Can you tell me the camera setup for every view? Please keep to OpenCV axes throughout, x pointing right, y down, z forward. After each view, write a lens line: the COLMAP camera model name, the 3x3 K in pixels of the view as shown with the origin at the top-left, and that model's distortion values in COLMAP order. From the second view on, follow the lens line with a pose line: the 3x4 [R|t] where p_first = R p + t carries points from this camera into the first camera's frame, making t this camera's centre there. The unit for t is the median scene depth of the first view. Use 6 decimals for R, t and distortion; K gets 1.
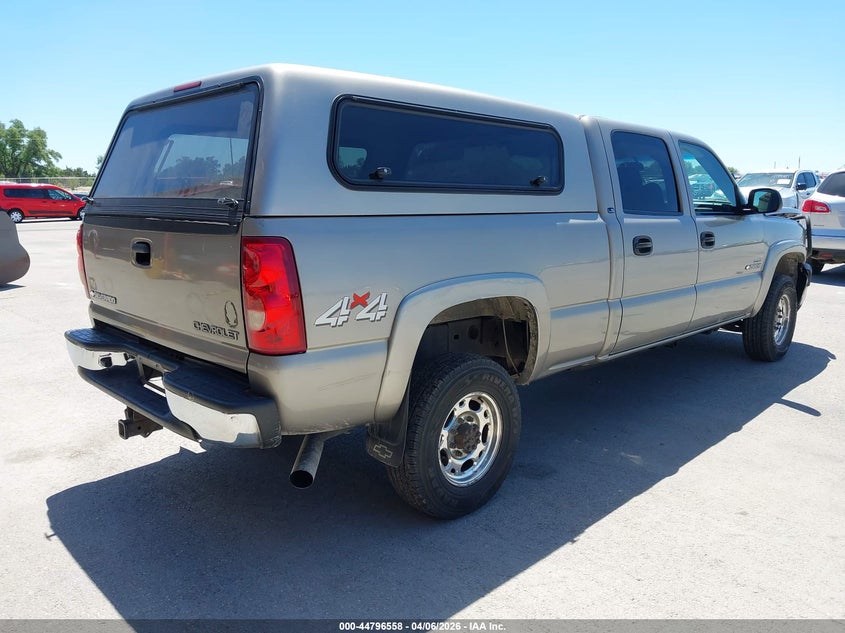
lens RADIAL K [[666.5, 0, 422.5], [0, 666.5, 316.5], [0, 0, 1]] dist [-0.006354, -0.002485]
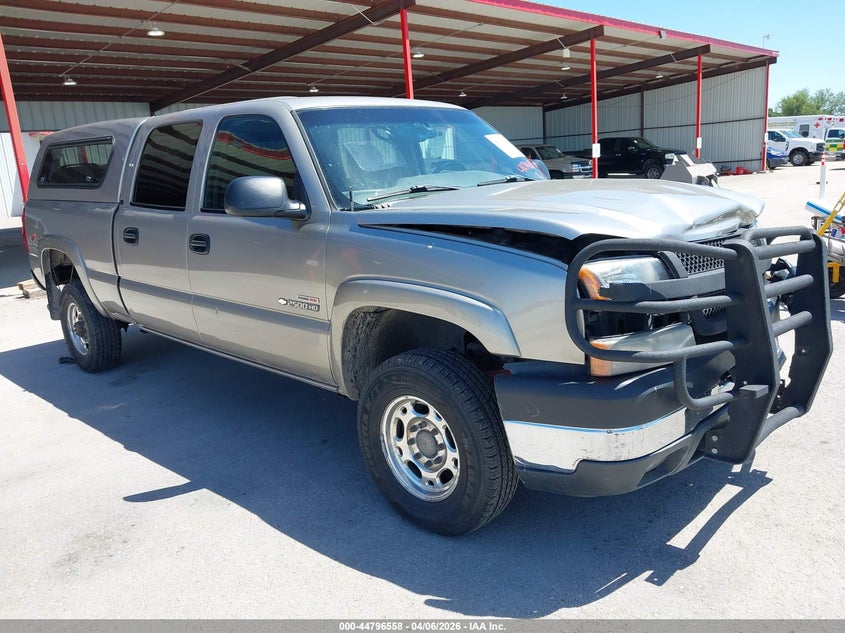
lens RADIAL K [[666.5, 0, 422.5], [0, 666.5, 316.5], [0, 0, 1]] dist [-0.006354, -0.002485]
pose [[0.038209, 0.231264, -0.972140, 1.425688], [-0.123153, 0.966524, 0.225087, -0.281169], [0.991652, 0.111121, 0.065411, 1.402497]]
